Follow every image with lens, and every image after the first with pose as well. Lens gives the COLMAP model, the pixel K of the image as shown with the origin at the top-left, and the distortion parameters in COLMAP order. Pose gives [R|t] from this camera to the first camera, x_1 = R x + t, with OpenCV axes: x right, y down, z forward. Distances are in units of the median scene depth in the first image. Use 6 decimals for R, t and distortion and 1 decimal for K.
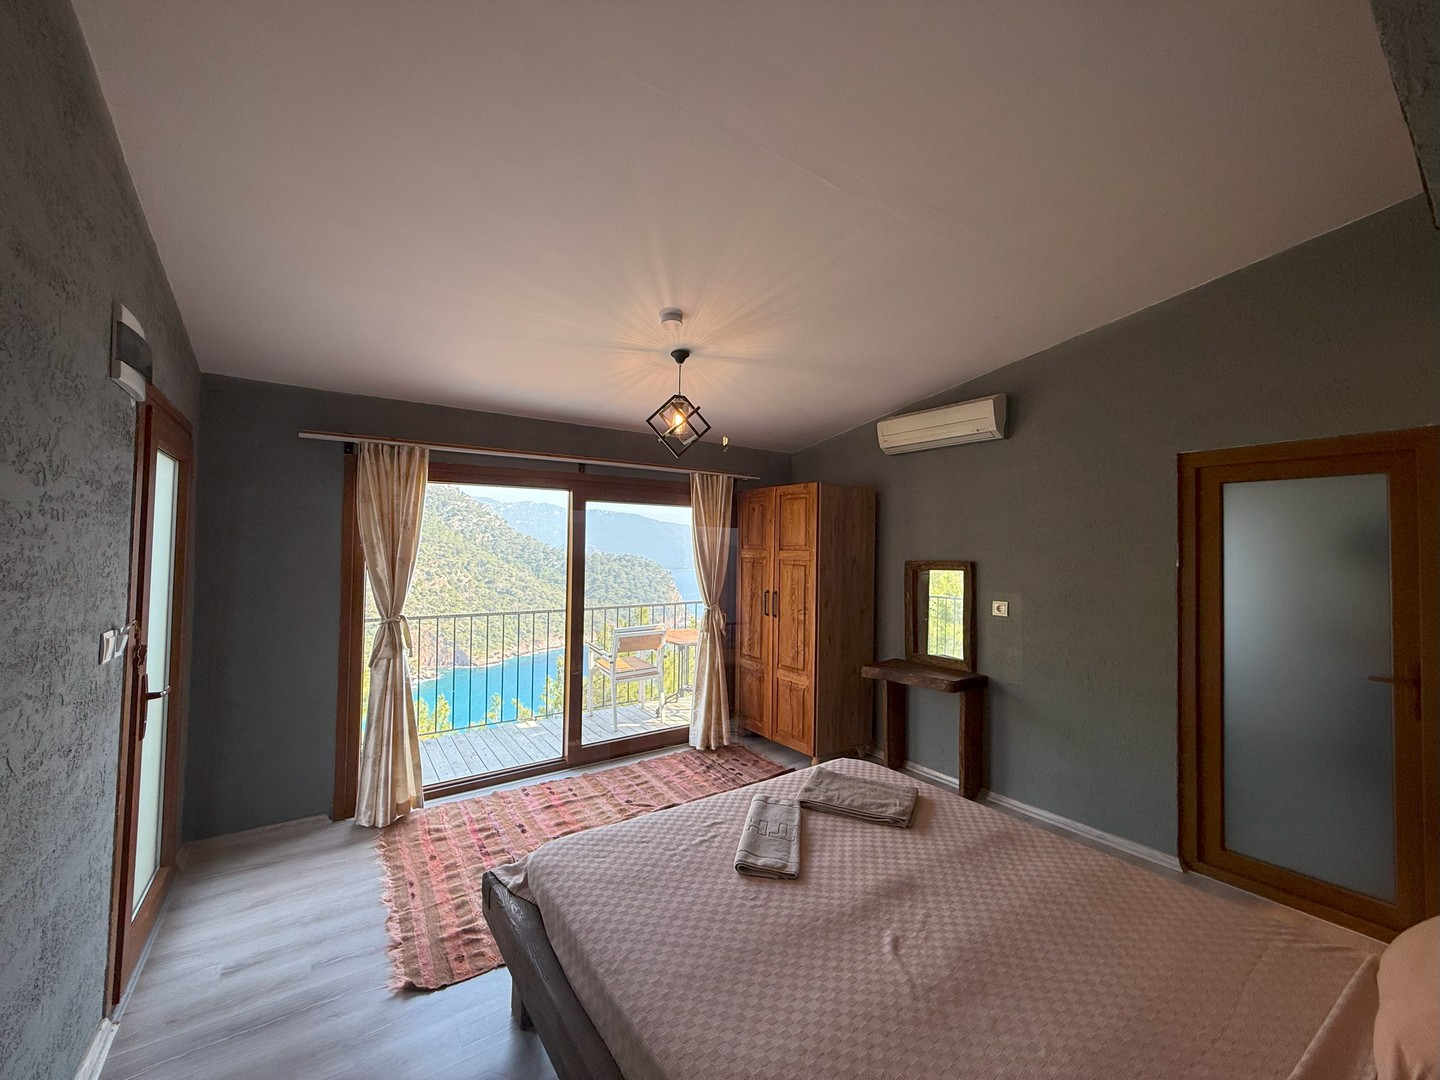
lens RADIAL K [[573.0, 0, 713.4], [0, 573.0, 539.1], [0, 0, 1]] dist [-0.001777, -0.000372]
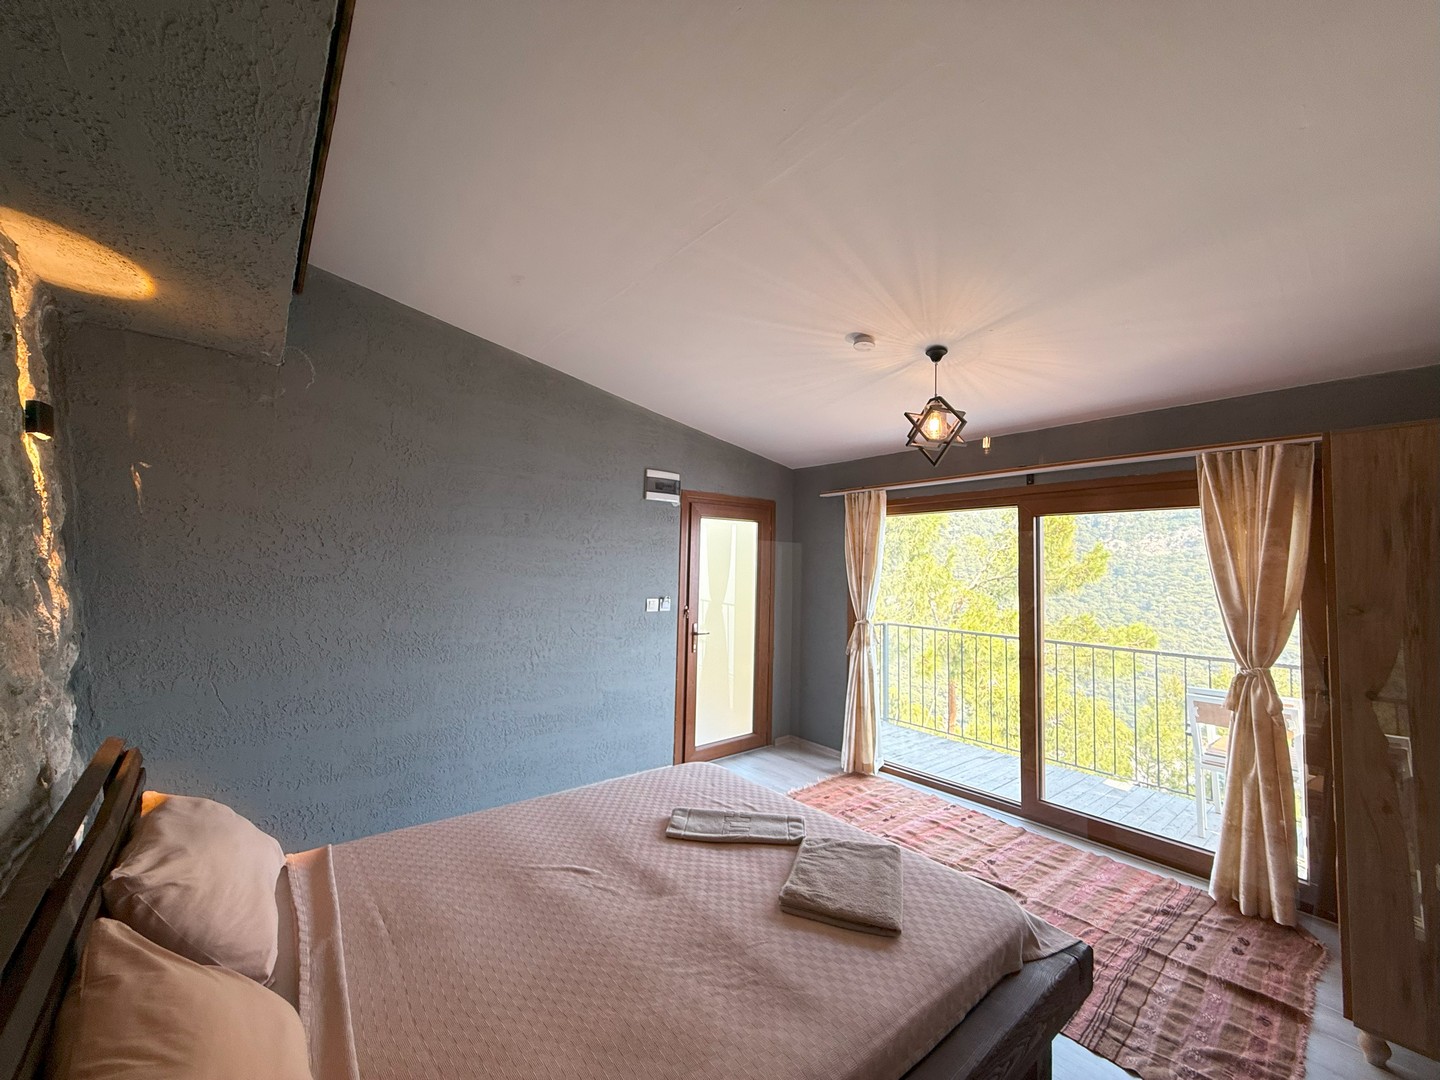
lens RADIAL K [[573.0, 0, 713.4], [0, 573.0, 539.1], [0, 0, 1]] dist [-0.001777, -0.000372]
pose [[0.079122, -0.053479, -0.995429, 0.713253], [0.000317, 0.998561, -0.053622, 0.017569], [0.996865, 0.003927, 0.079025, 0.516100]]
